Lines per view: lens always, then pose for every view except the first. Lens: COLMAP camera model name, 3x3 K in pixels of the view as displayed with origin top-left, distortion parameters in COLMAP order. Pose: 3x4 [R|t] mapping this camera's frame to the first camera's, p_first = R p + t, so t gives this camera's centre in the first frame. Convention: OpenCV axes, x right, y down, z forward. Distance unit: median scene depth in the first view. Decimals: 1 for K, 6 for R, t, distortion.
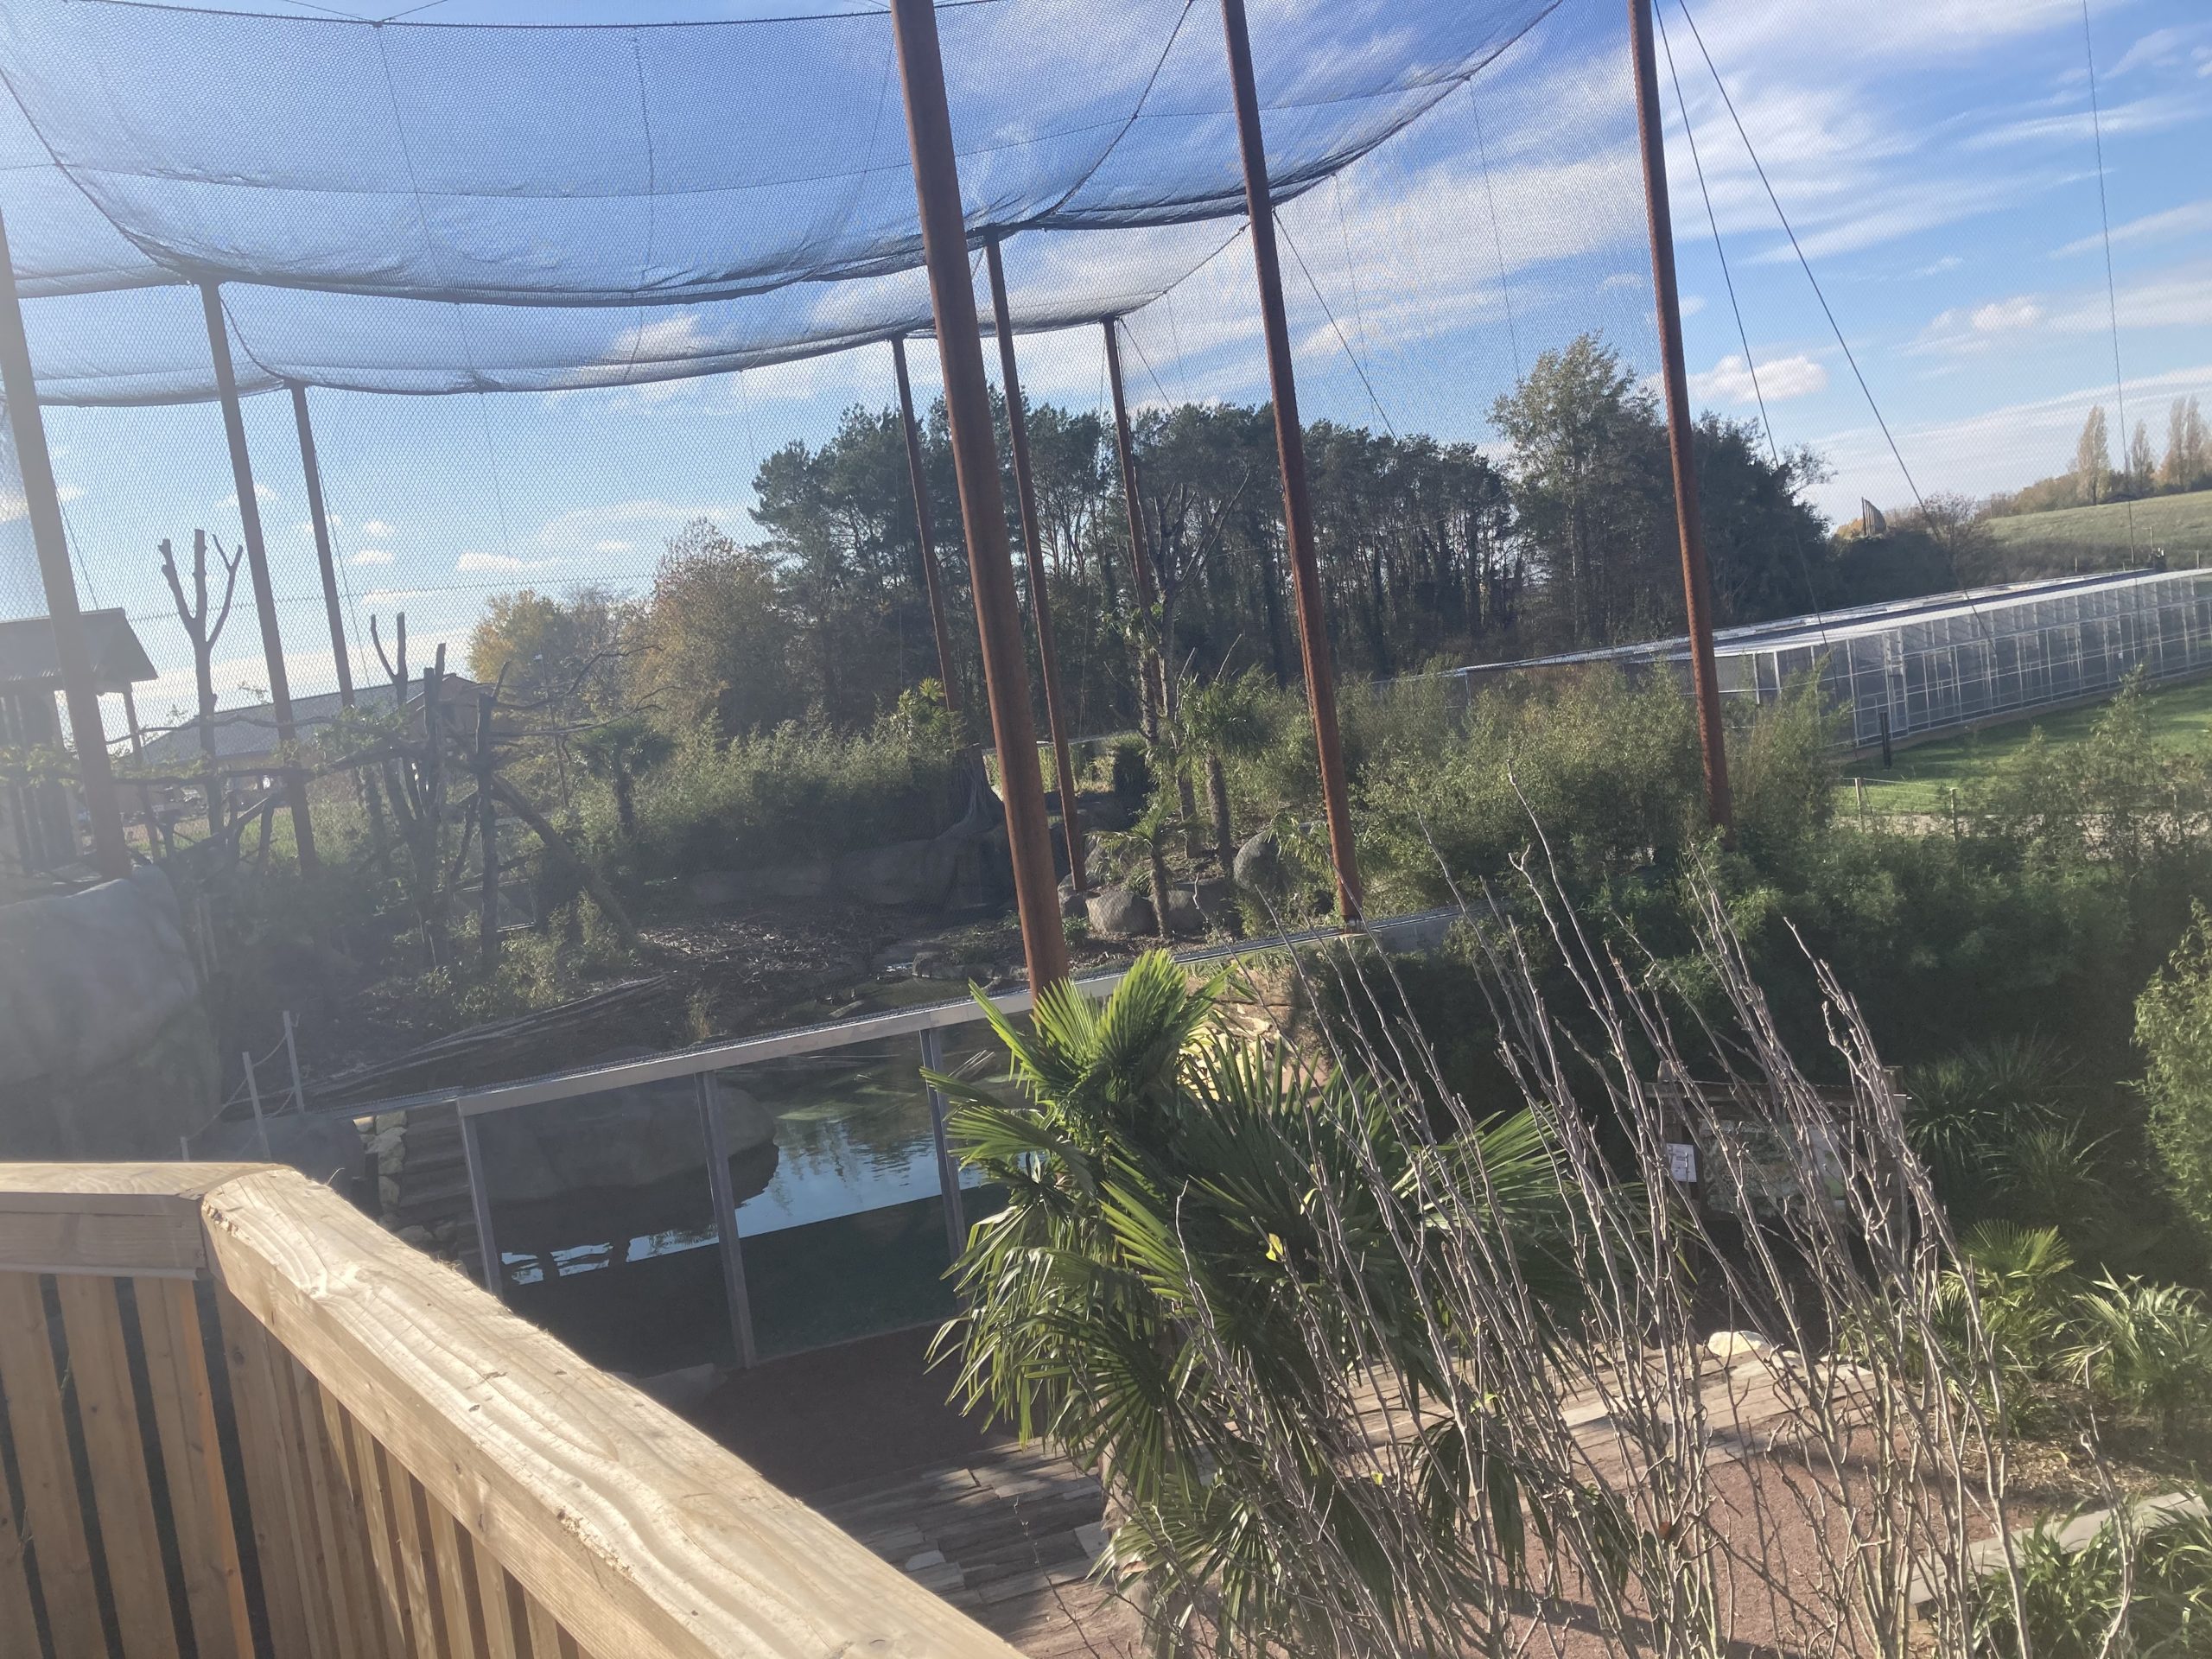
lens RADIAL K [[1915.7, 0, 1106.0], [0, 1915.7, 829.5], [0, 0, 1]] dist [0.221196, -0.671687]
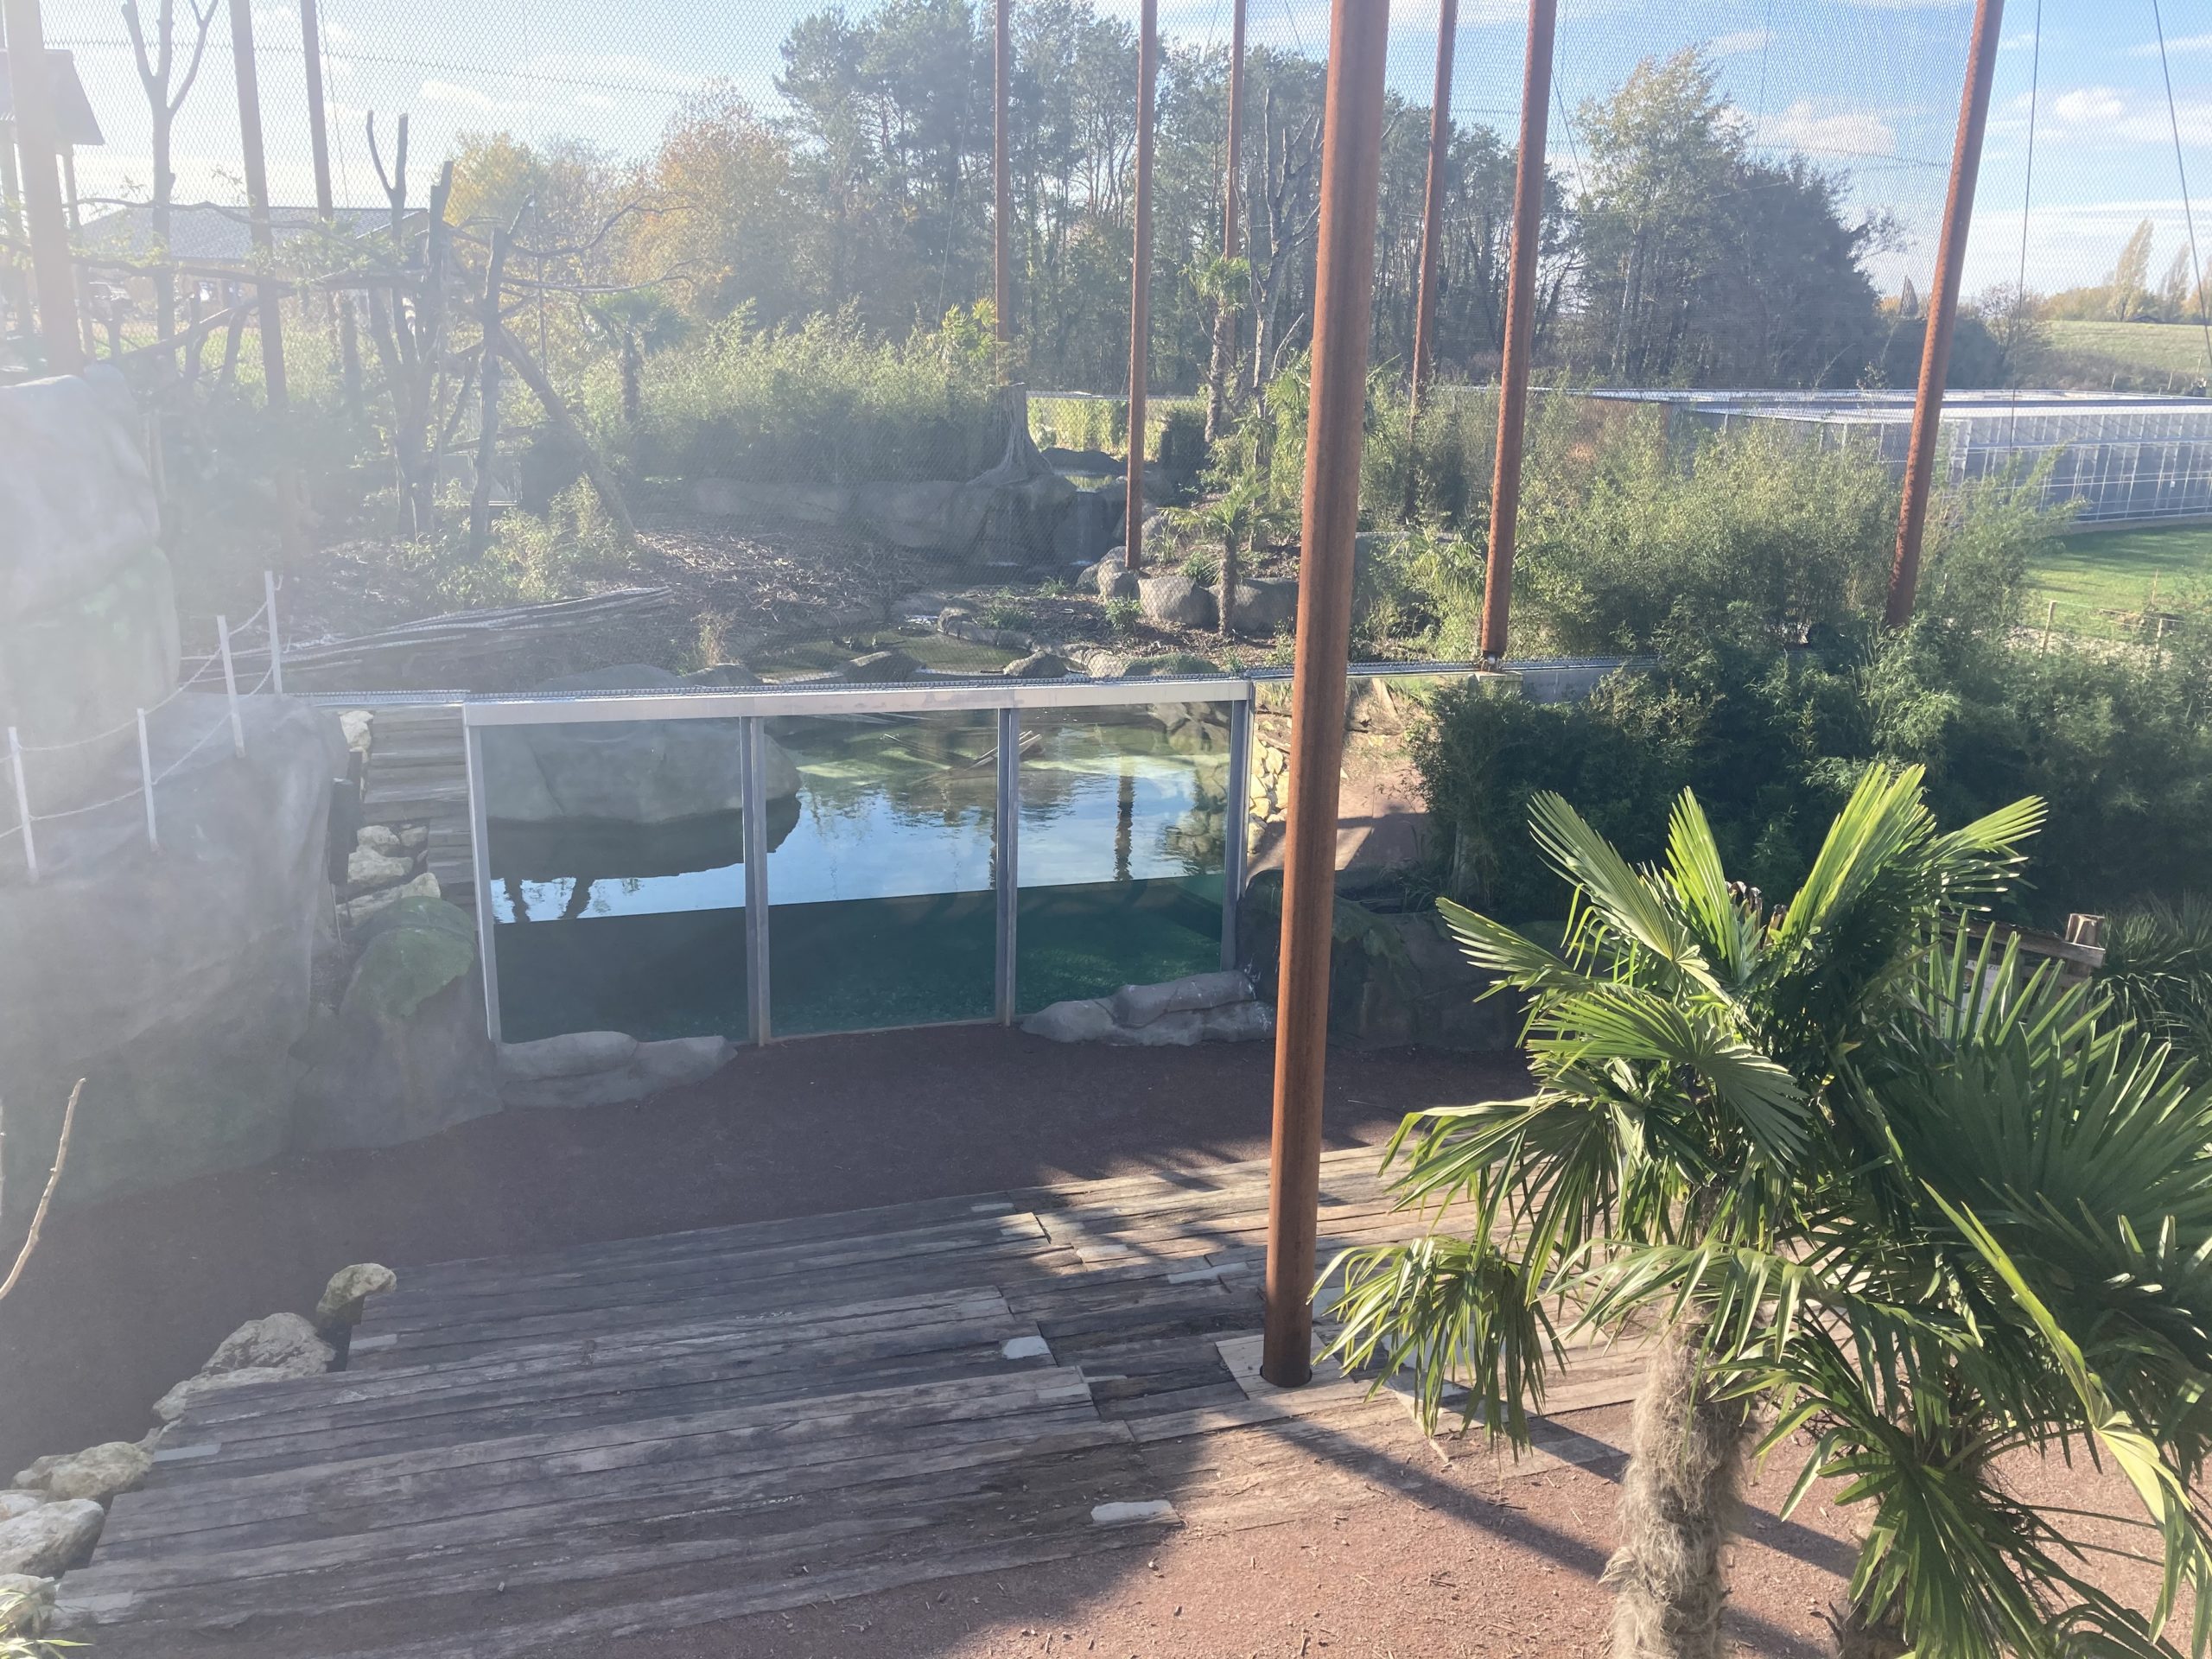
lens RADIAL K [[1823.2, 0, 1107.7], [0, 1823.2, 830.1], [0, 0, 1]] dist [0.088648, -0.137210]
pose [[0.985722, 0.146221, 0.083493, -0.075942], [-0.158791, 0.972201, 0.172077, 0.005626], [-0.056011, -0.182878, 0.981539, 0.121844]]
